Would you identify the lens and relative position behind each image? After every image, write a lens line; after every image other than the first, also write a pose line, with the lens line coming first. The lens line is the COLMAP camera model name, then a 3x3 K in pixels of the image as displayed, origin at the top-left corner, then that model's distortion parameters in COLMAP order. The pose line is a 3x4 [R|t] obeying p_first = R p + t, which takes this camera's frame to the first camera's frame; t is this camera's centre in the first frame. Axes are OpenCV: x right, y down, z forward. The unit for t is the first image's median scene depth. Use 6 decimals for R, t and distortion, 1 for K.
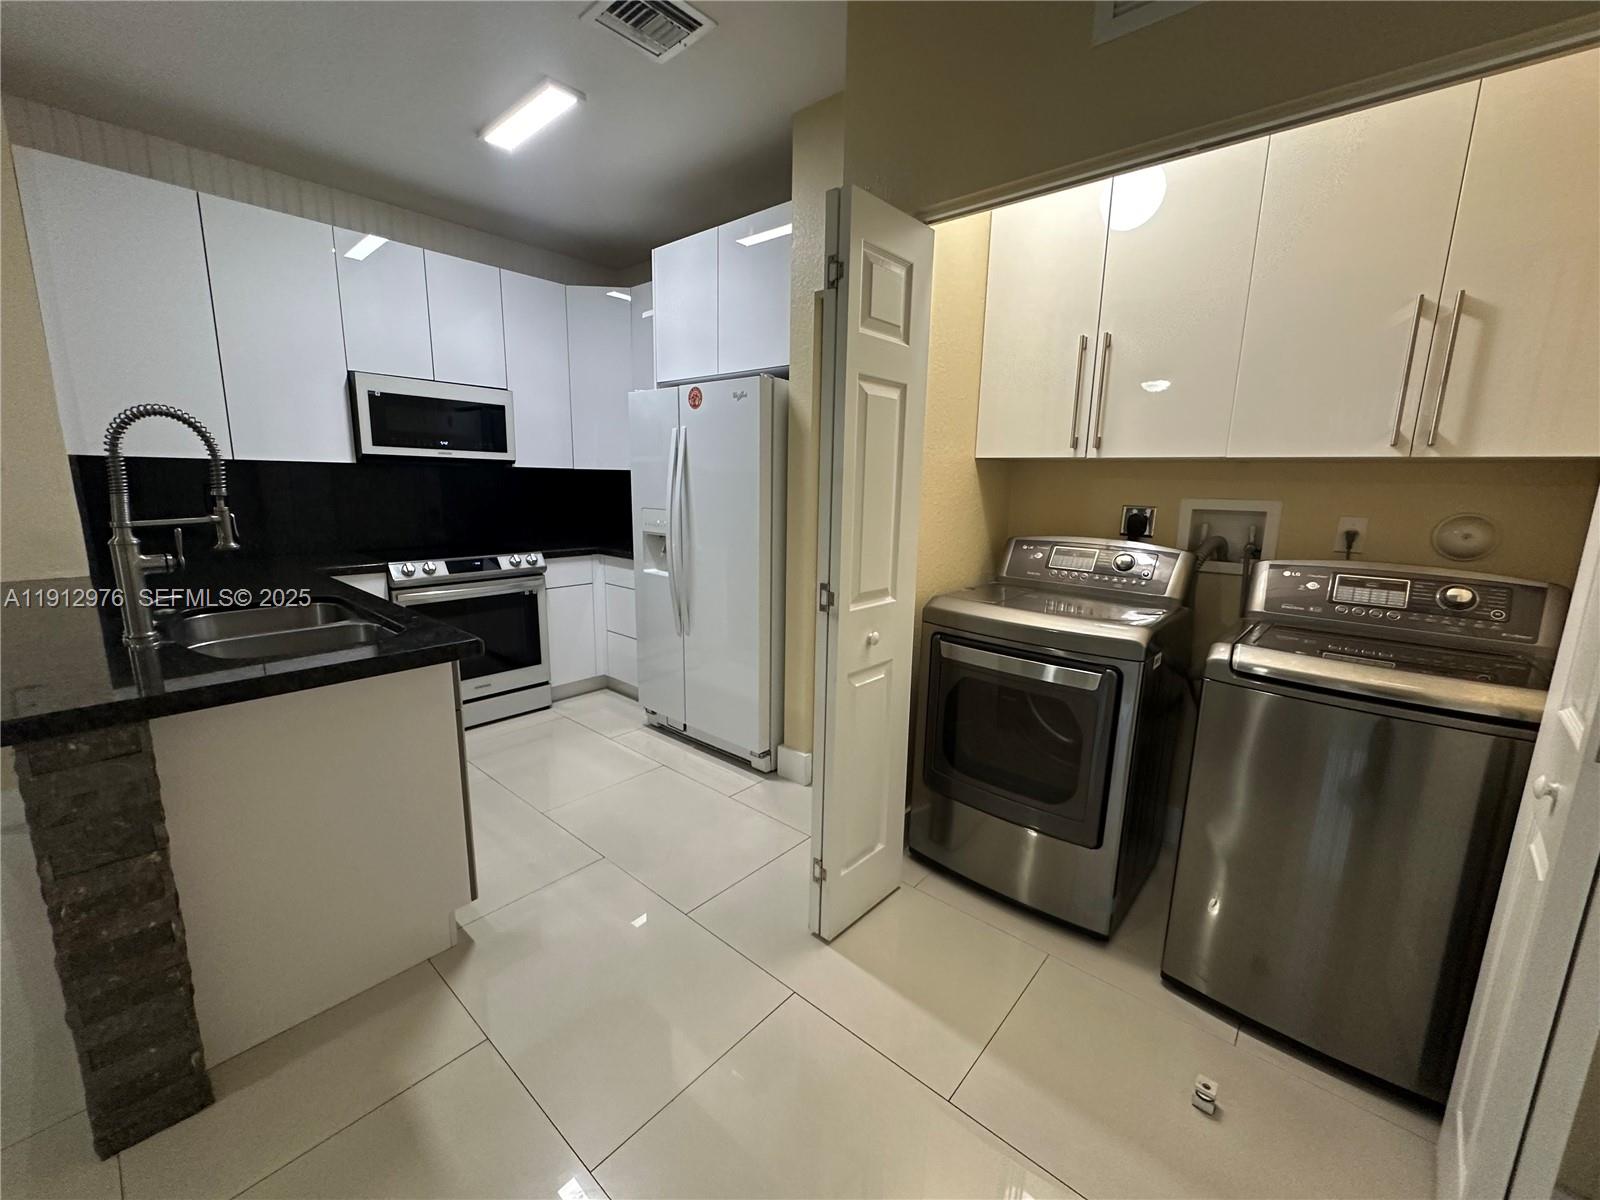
lens RADIAL K [[638.9, 0, 800.0], [0, 638.9, 600.0], [0, 0, 1]] dist [-0.004374, 0.000729]
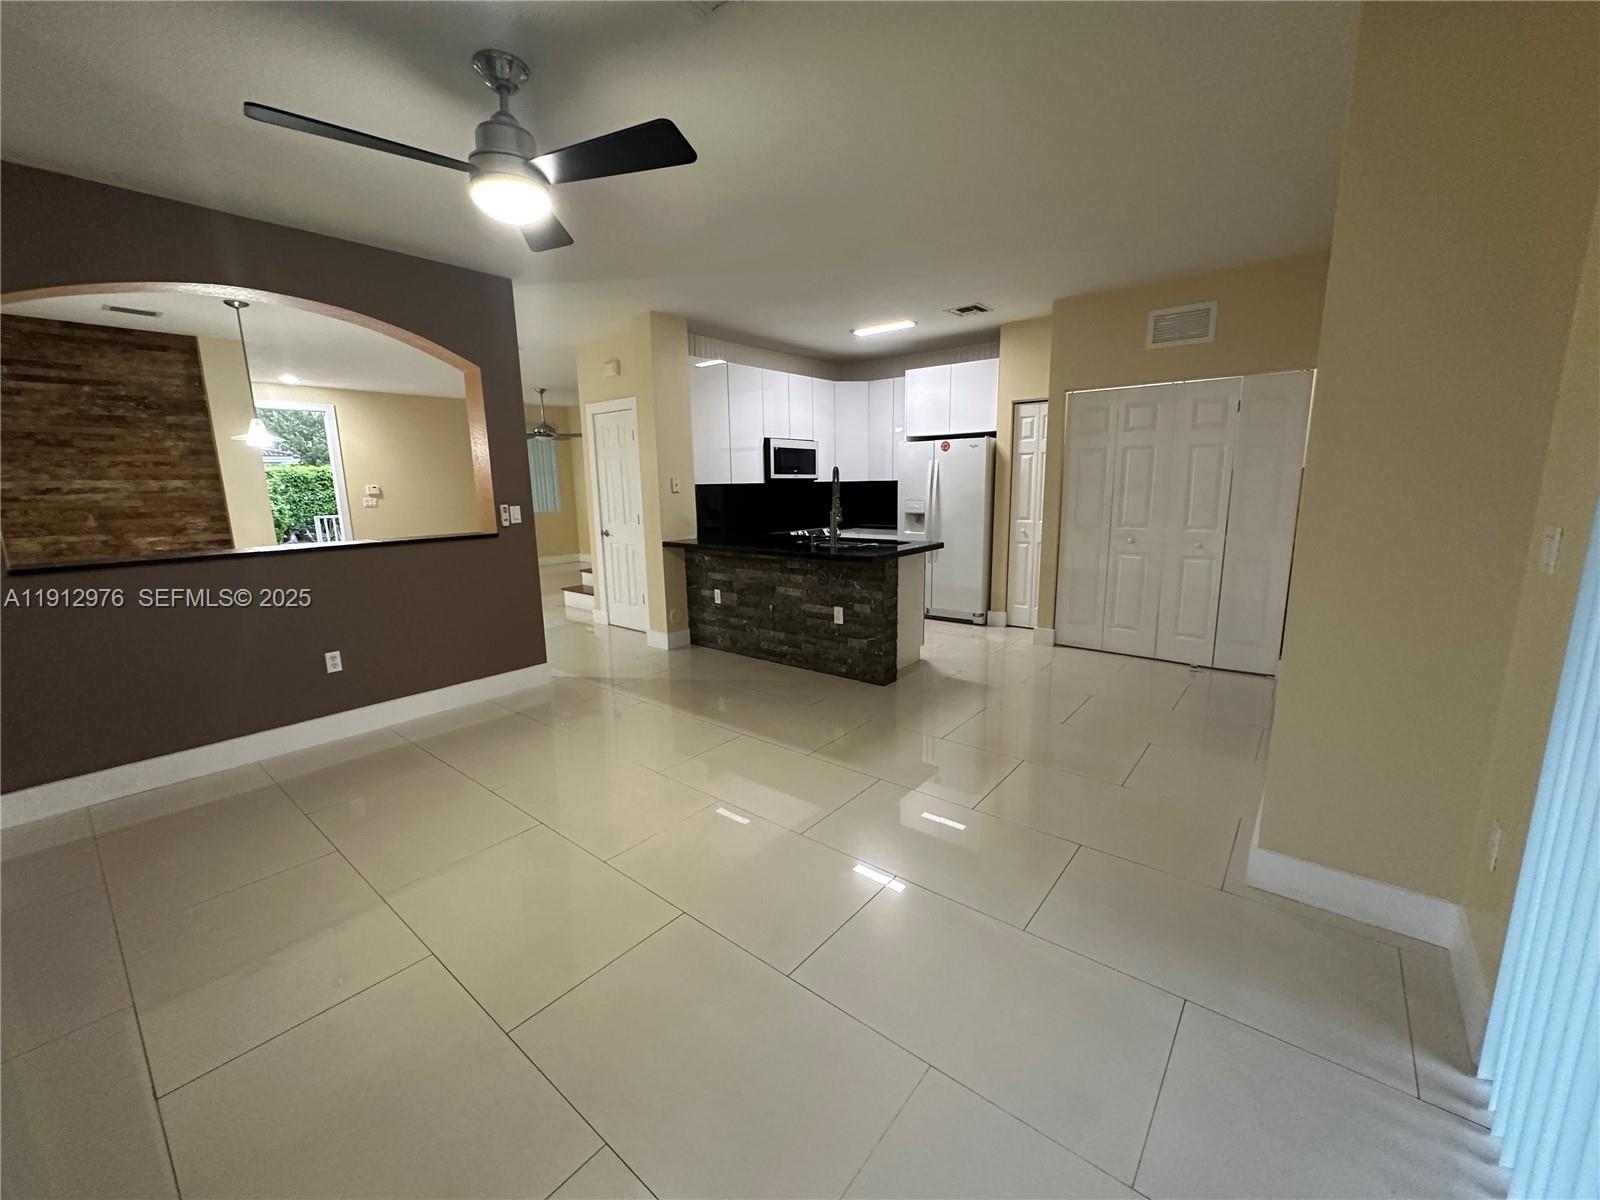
lens RADIAL K [[637.2, 0, 800.0], [0, 637.2, 600.0], [0, 0, 1]] dist [-0.001018, -0.000054]
pose [[0.998815, -0.042535, 0.023639, -0.668764], [0.042570, 0.999093, -0.000989, 0.162351], [-0.023576, 0.001994, 0.999720, -1.027427]]
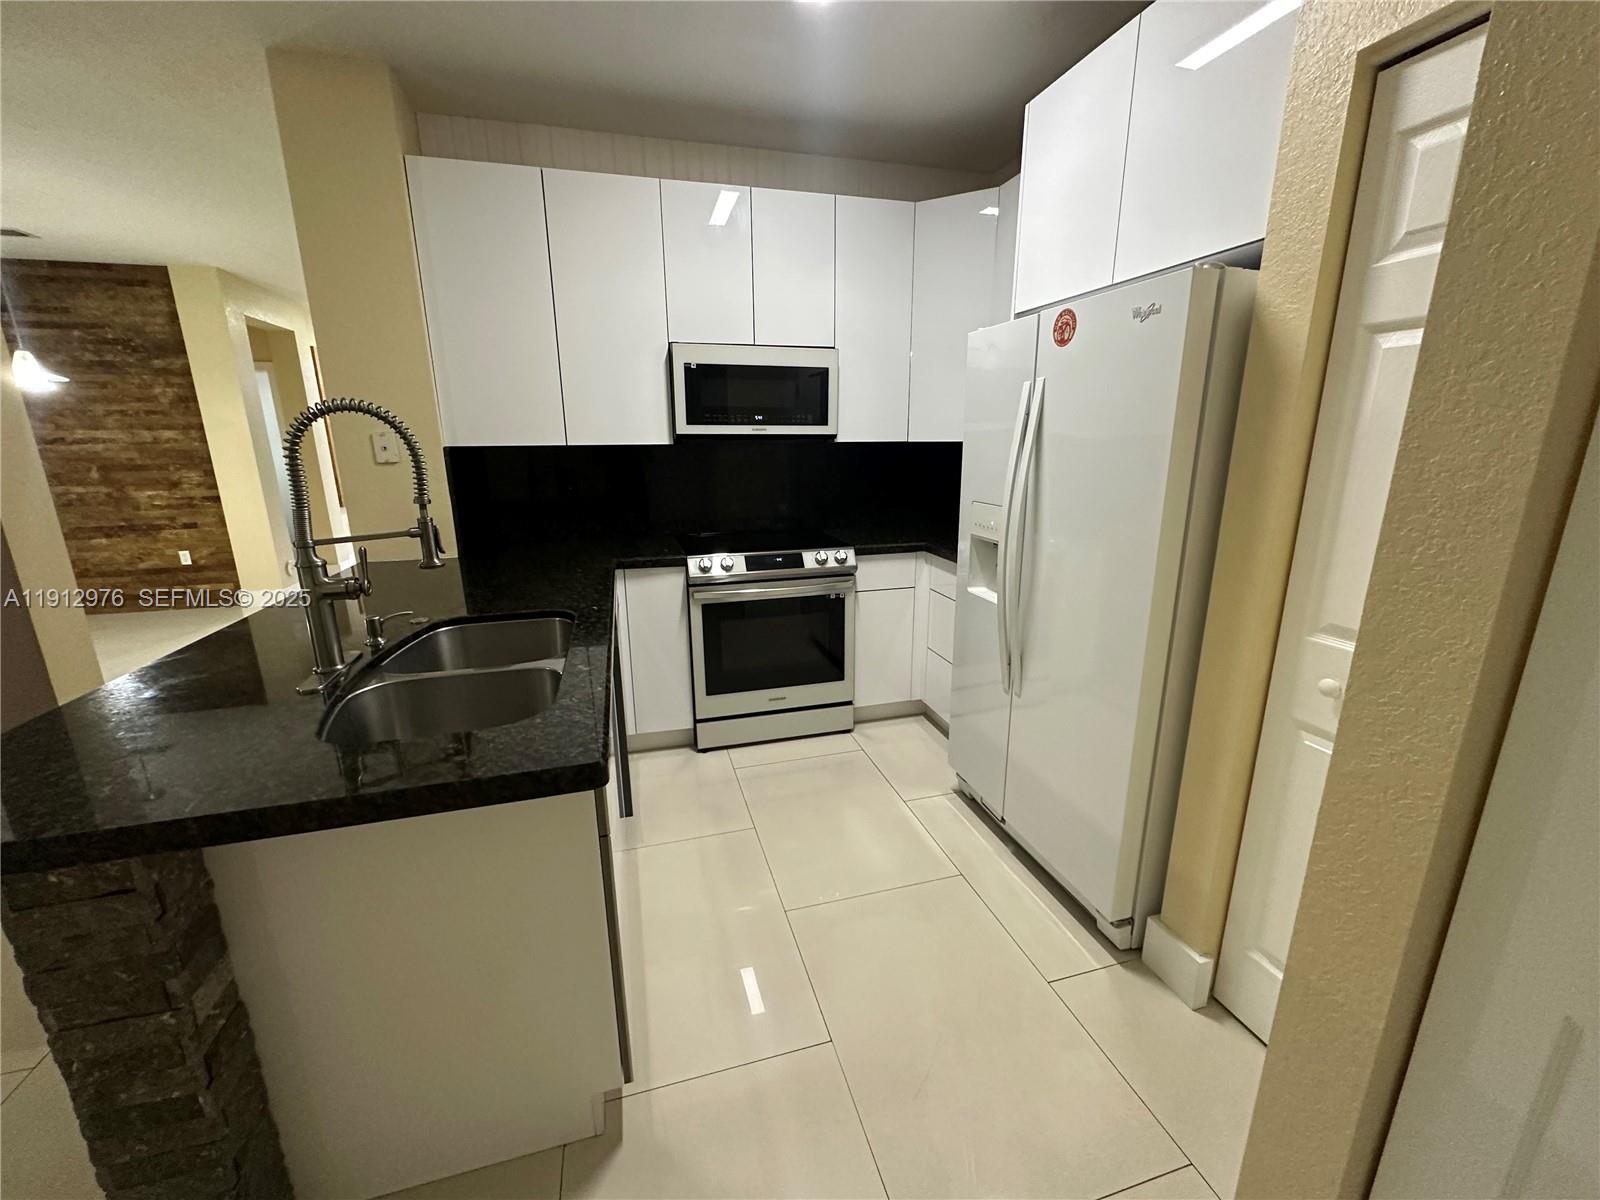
lens RADIAL K [[638.9, 0, 800.0], [0, 638.9, 600.0], [0, 0, 1]] dist [-0.004374, 0.000729]
pose [[0.836073, 0.111128, -0.537246, -0.018752], [-0.078260, 0.993413, 0.083697, -0.084600], [0.543008, -0.027932, 0.839263, 0.324188]]
